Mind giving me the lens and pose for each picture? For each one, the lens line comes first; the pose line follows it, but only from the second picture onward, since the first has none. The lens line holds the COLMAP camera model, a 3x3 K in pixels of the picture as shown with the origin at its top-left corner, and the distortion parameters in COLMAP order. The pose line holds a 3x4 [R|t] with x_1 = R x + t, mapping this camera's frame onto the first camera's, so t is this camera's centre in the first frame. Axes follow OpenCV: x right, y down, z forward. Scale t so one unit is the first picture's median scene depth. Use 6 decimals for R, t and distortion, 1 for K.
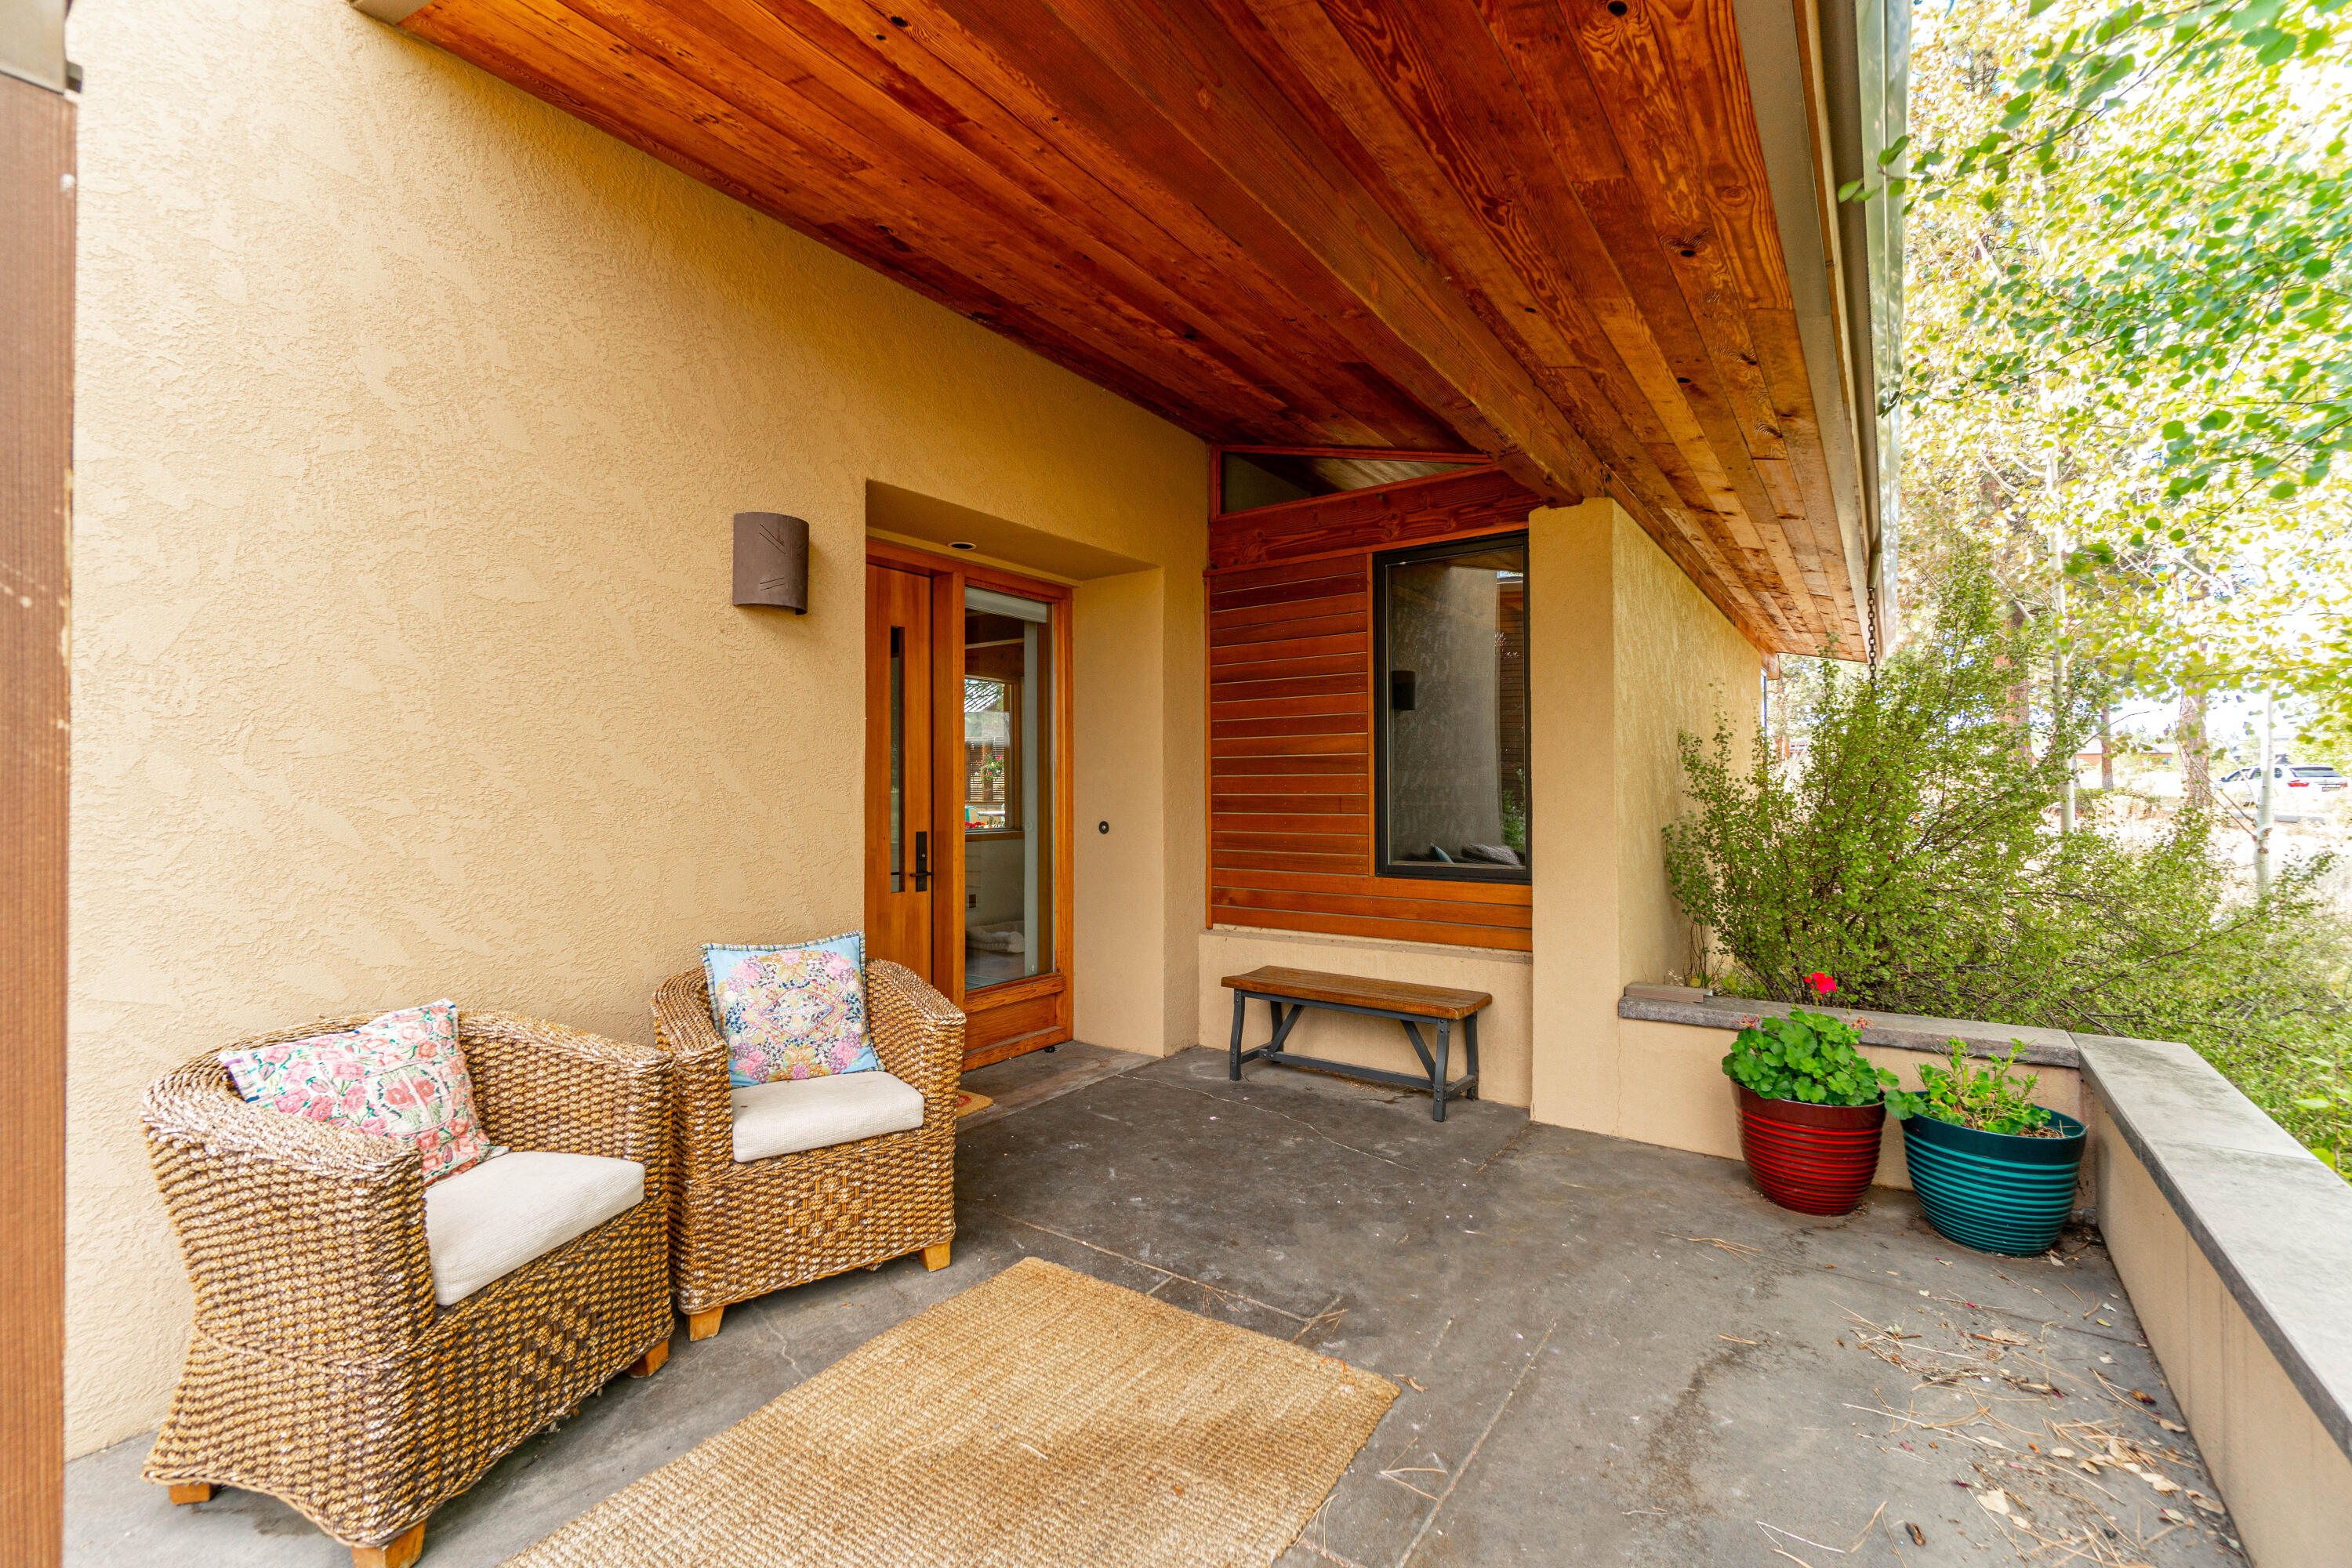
lens RADIAL K [[1009.1, 0, 1182.6], [0, 1009.1, 777.2], [0, 0, 1]] dist [0.001664, -0.000077]
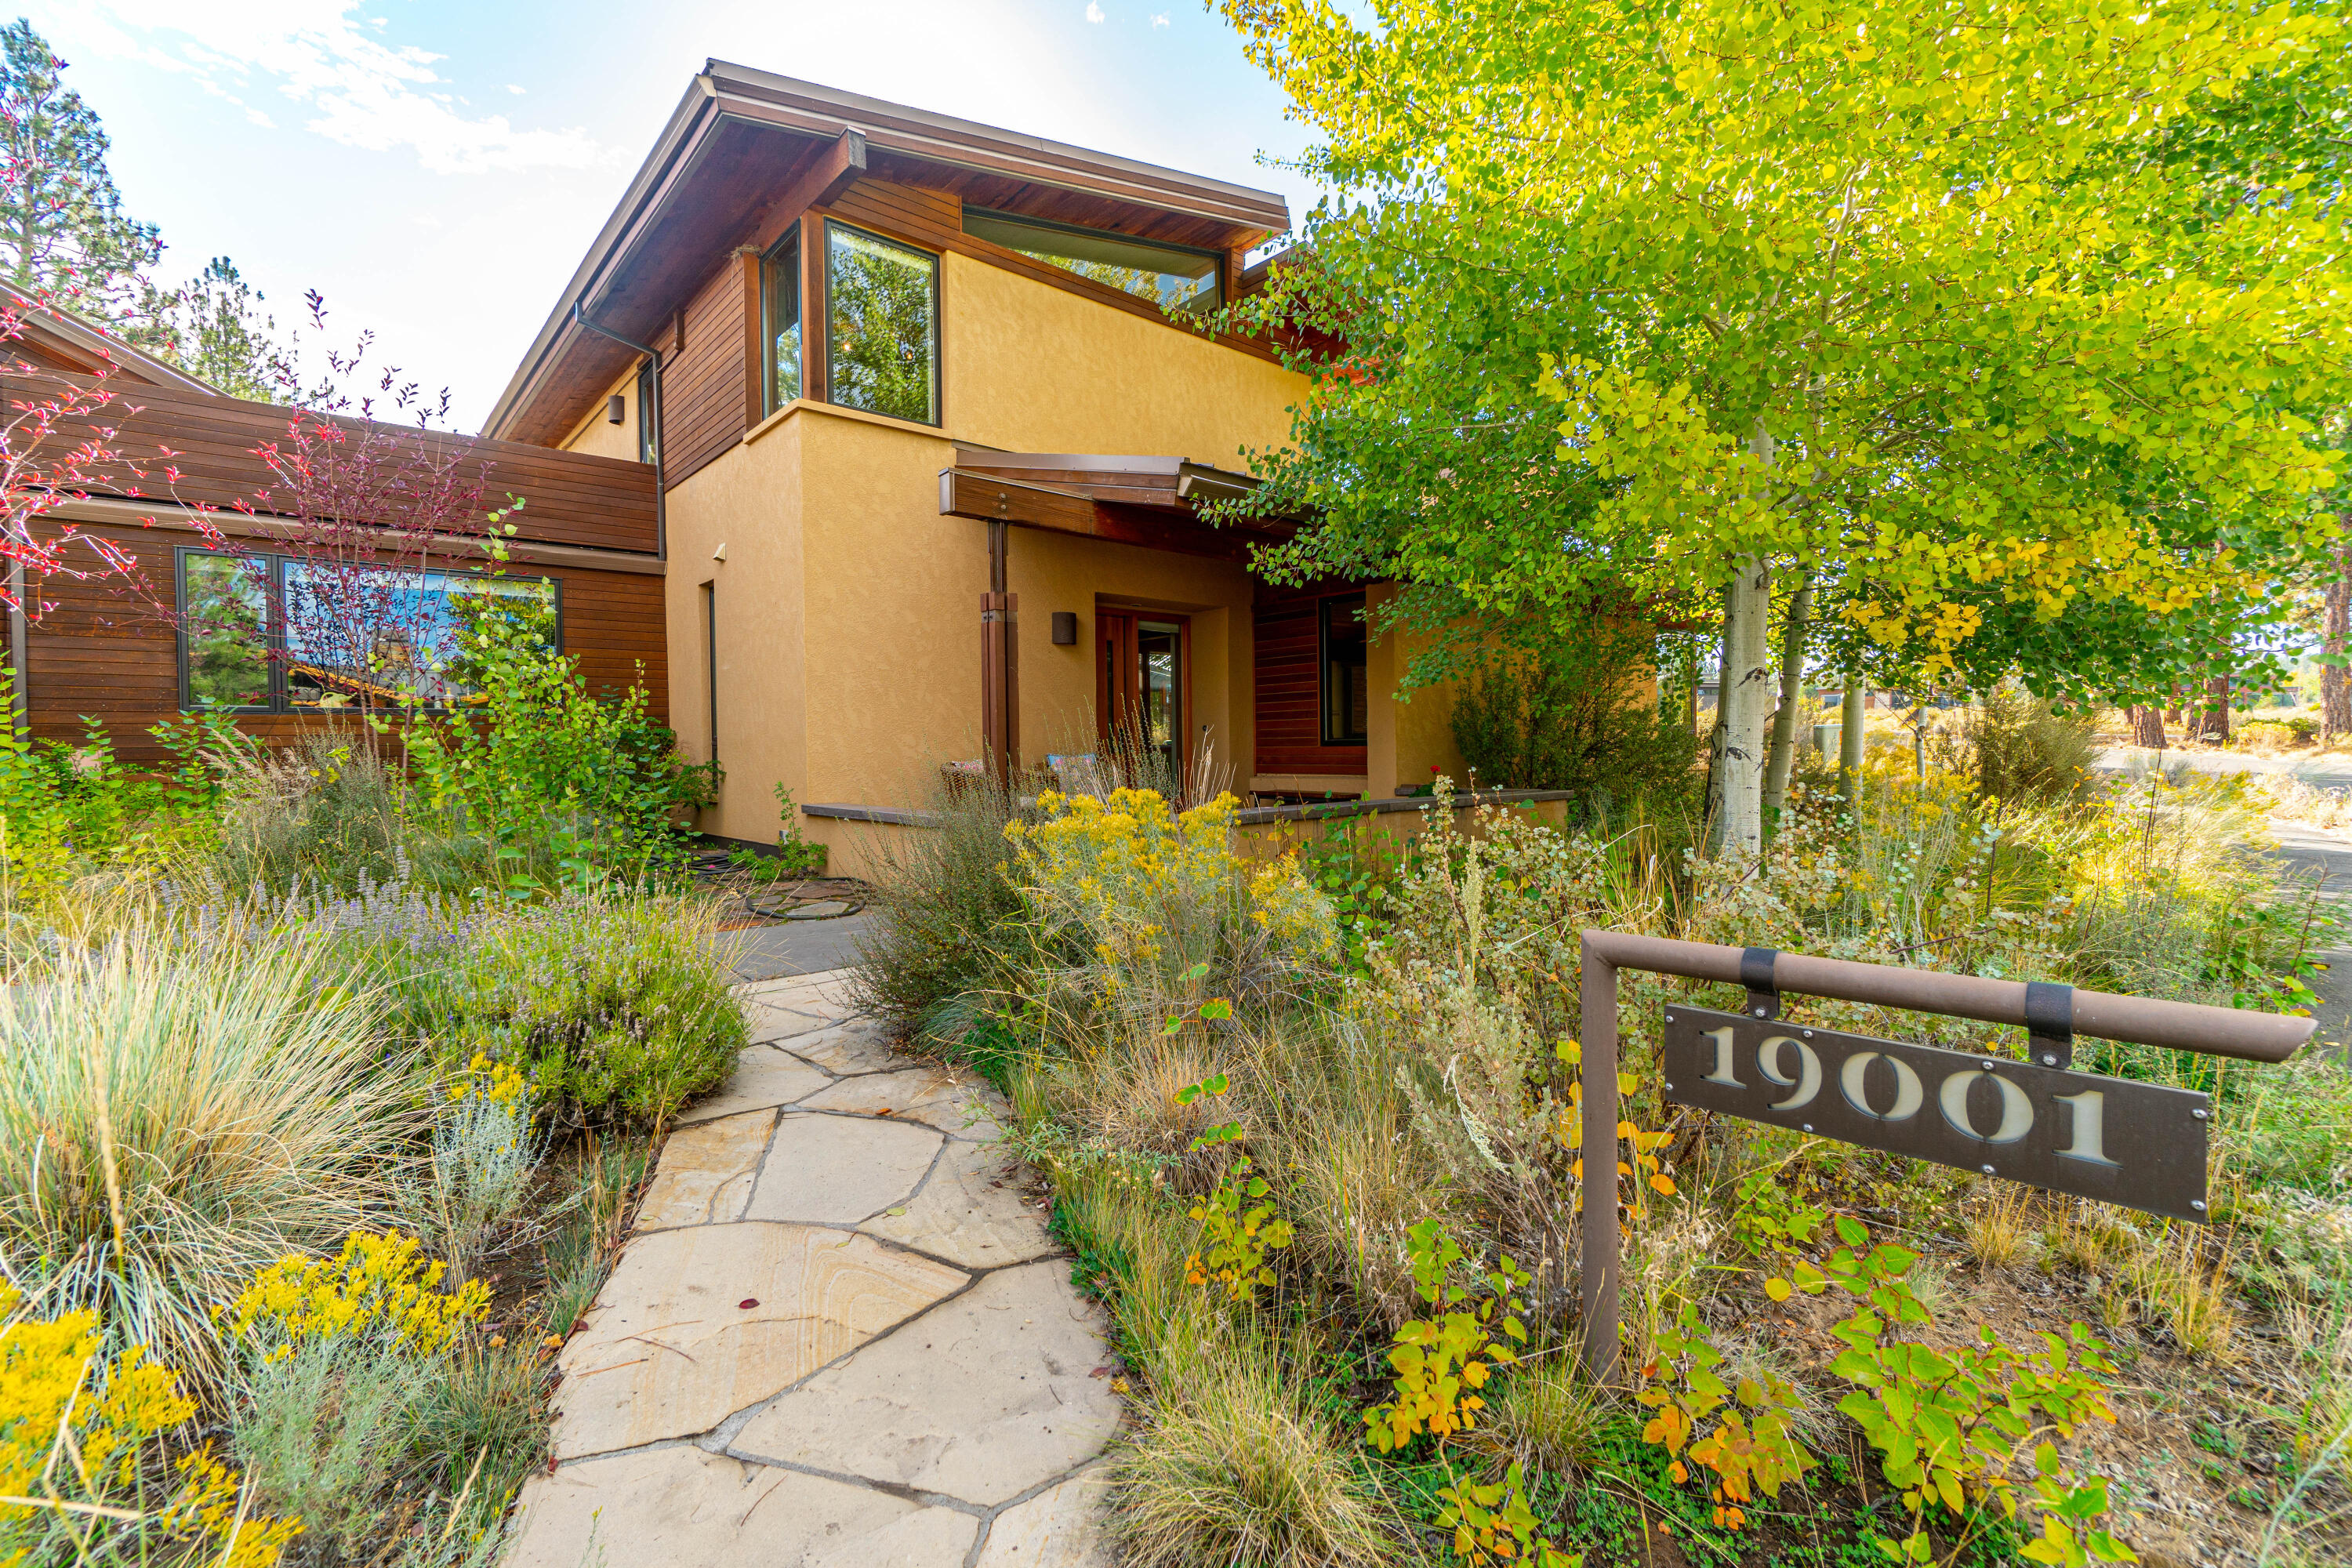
lens RADIAL K [[1009.1, 0, 1182.6], [0, 1009.1, 777.2], [0, 0, 1]] dist [0.001664, -0.000077]
pose [[0.971986, -0.003470, -0.235015, 0.483962], [0.013374, 0.999088, 0.040561, 0.084327], [0.234660, -0.042568, 0.971145, -1.404230]]
